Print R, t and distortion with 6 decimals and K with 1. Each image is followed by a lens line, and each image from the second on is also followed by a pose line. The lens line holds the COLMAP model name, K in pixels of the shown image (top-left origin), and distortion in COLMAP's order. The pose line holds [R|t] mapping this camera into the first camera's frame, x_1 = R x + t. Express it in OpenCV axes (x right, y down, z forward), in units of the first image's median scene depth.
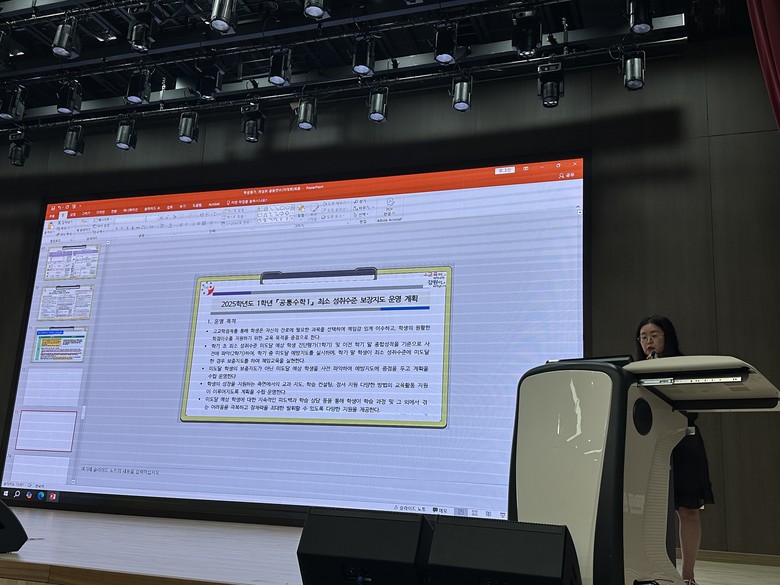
lens RADIAL K [[792.7, 0, 387.3], [0, 792.7, 294.4], [0, 0, 1]] dist [0.014986, 0.000000]
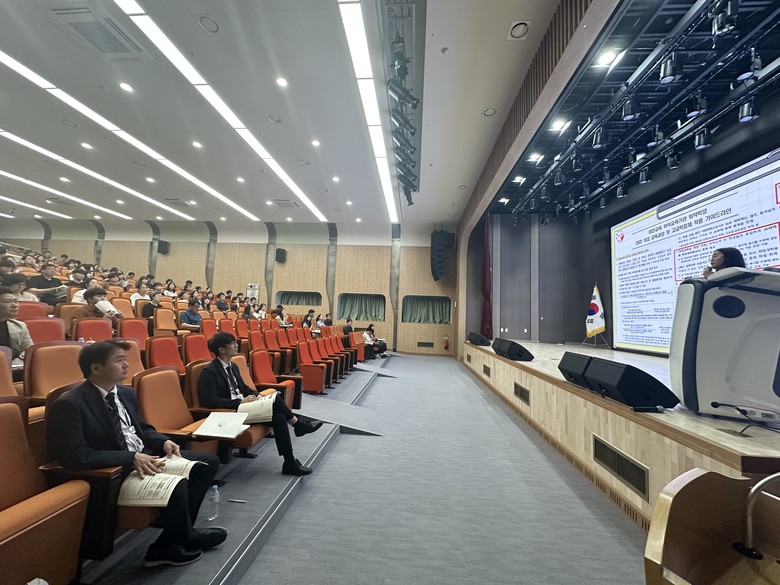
lens RADIAL K [[311.8, 0, 389.6], [0, 311.8, 295.8], [0, 0, 1]] dist [0.000546, 0.000027]
pose [[0.251595, -0.115403, -0.960928, 0.384659], [0.207101, 0.976288, -0.063024, 0.012500], [0.945415, -0.183152, 0.269529, 0.095875]]
